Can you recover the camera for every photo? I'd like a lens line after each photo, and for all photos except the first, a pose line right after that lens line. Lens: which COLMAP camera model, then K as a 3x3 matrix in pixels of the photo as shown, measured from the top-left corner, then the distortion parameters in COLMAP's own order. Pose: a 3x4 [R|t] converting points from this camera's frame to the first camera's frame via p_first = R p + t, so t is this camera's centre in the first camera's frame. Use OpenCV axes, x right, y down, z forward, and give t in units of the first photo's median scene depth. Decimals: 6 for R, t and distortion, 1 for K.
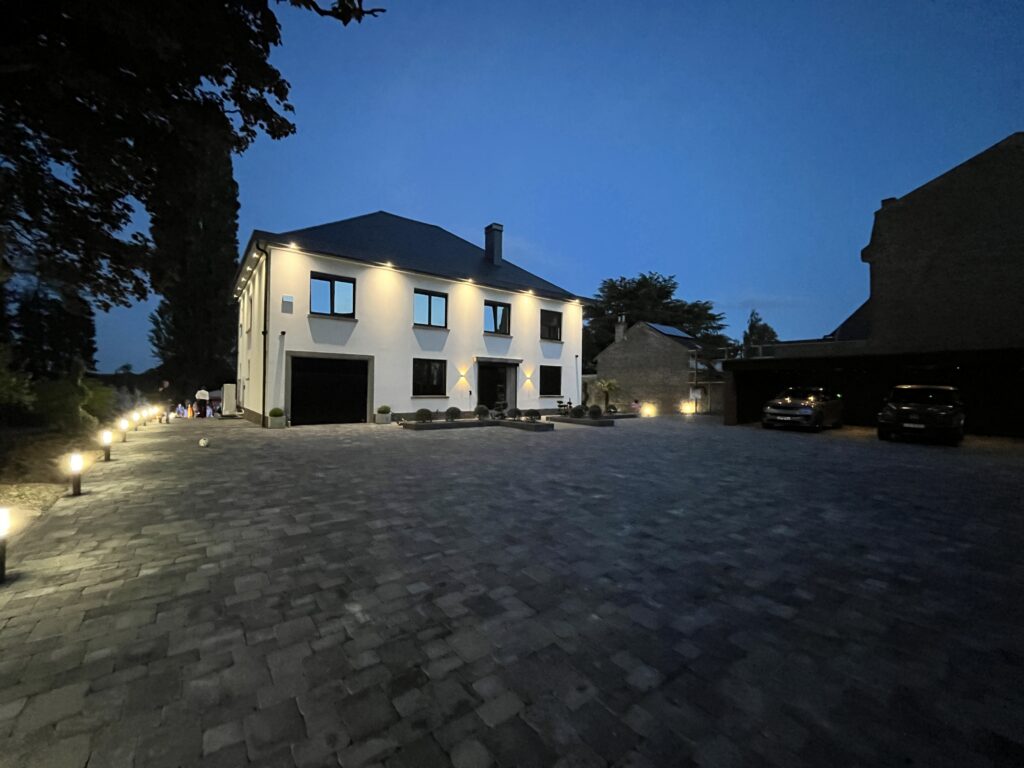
lens RADIAL K [[416.7, 0, 512.2], [0, 416.7, 381.8], [0, 0, 1]] dist [-0.002988, -0.000174]
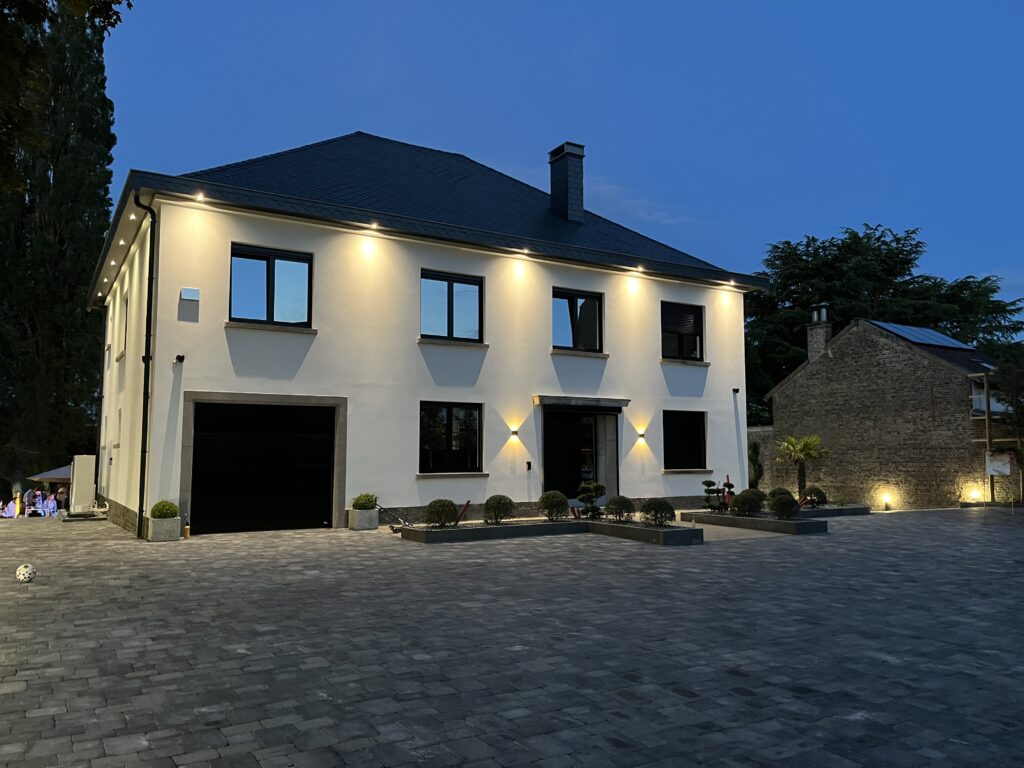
lens RADIAL K [[773.2, 0, 514.2], [0, 773.2, 383.2], [0, 0, 1]] dist [0.060435, -0.067213]
pose [[0.994409, -0.021621, -0.103364, -0.016735], [0.013749, 0.996992, -0.076271, -0.002683], [0.104703, 0.074424, 0.991715, 0.042702]]
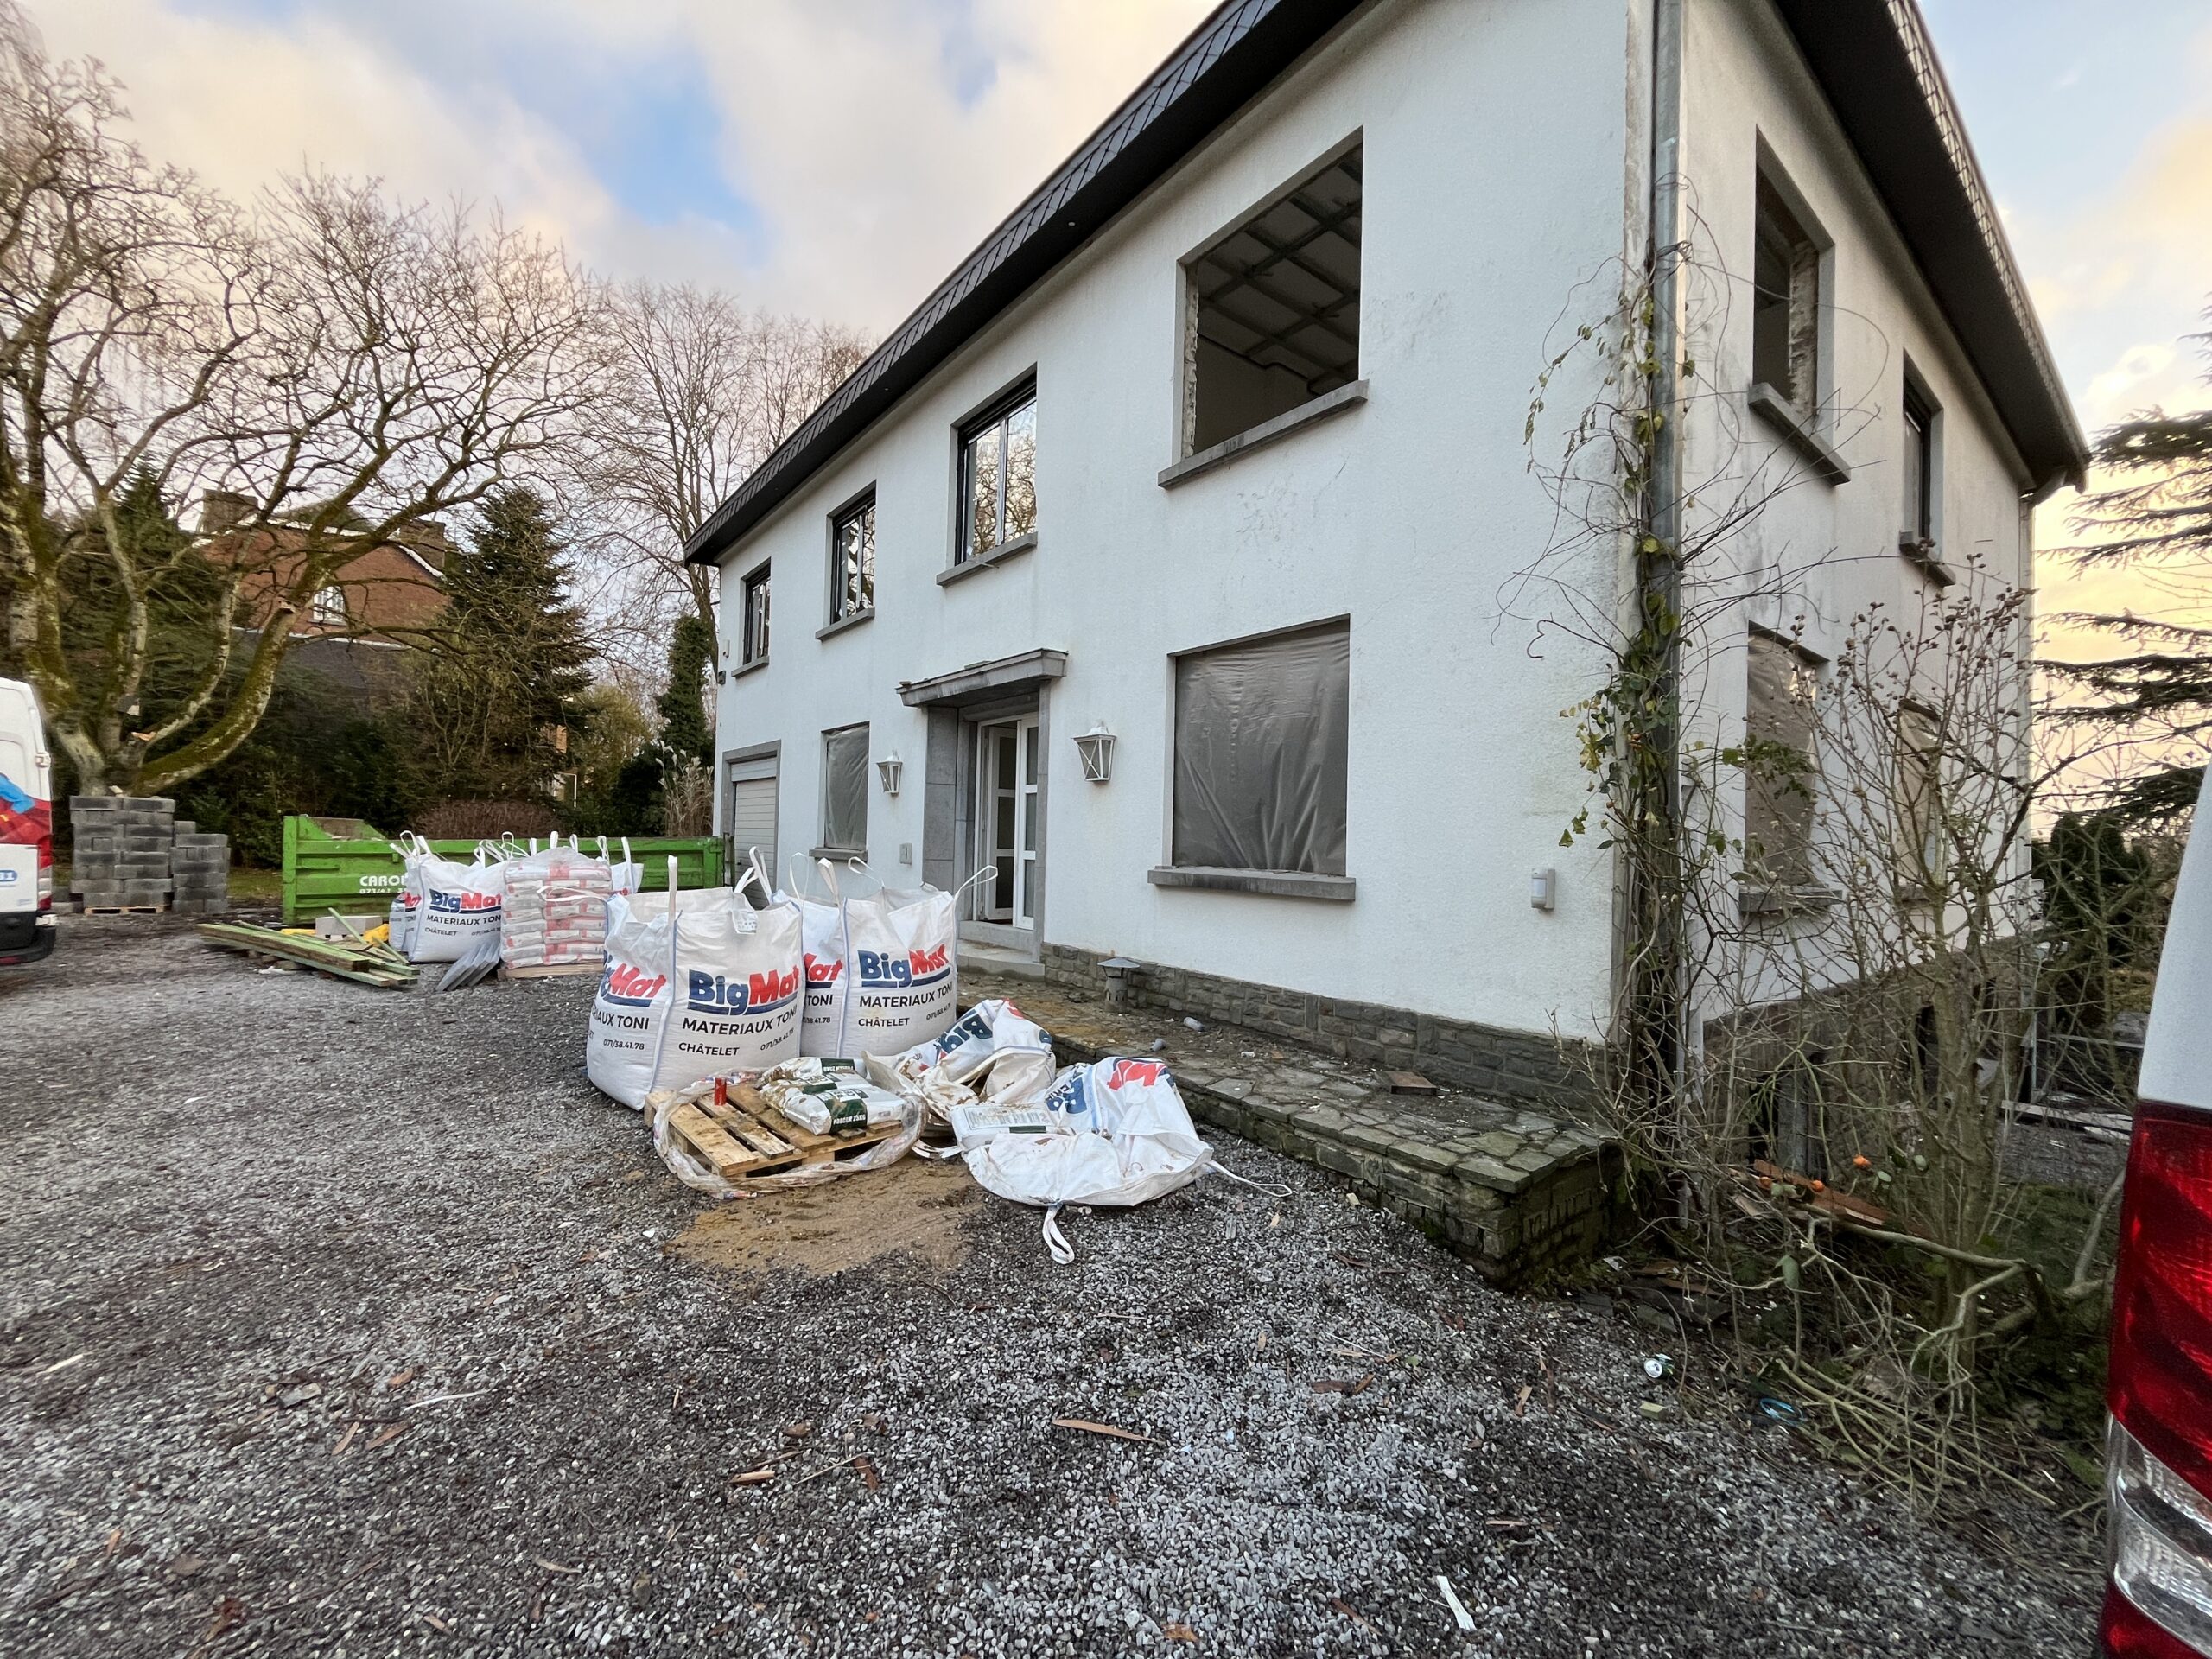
lens RADIAL K [[900.1, 0, 1115.2], [0, 900.1, 825.6], [0, 0, 1]] dist [-0.002988, -0.000174]
pose [[0.021838, -0.030188, -0.999306, 0.399508], [-0.005895, 0.999523, -0.030323, 0.030387], [0.999744, 0.006553, 0.021650, 1.050373]]
